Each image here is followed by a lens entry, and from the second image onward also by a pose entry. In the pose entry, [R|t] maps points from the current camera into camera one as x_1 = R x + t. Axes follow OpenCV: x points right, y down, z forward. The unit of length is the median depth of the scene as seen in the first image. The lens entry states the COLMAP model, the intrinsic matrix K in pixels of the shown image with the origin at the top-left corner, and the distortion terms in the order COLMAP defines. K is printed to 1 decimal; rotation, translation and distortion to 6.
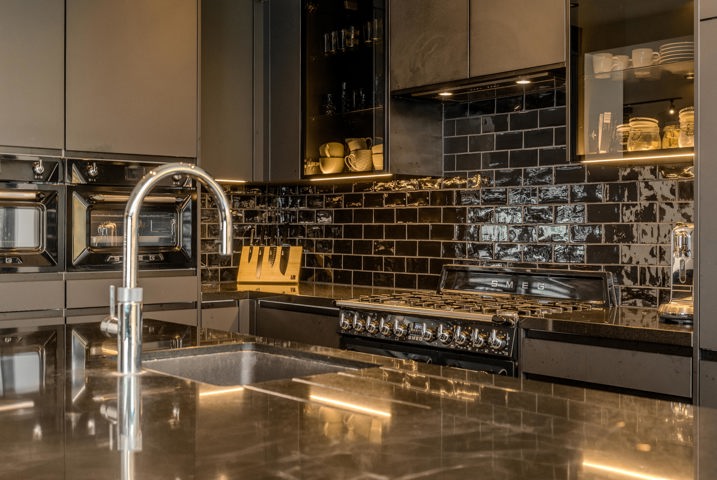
lens RADIAL K [[911.3, 0, 358.8], [0, 911.3, 246.1], [0, 0, 1]] dist [0.196265, 0.000000]
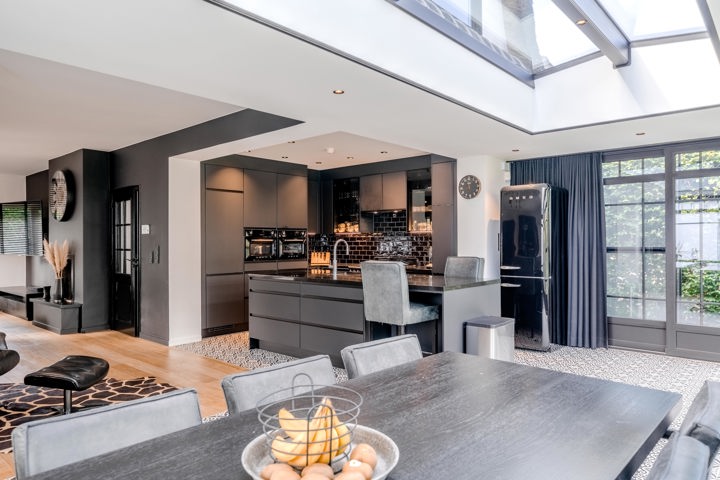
lens RADIAL K [[494.1, 0, 352.1], [0, 494.1, 243.6], [0, 0, 1]] dist [-0.000103, 0.002251]
pose [[0.992999, -0.011031, 0.117605, -0.234951], [0.012350, 0.999869, -0.010489, -0.014611], [-0.117474, 0.011868, 0.993005, -0.993337]]
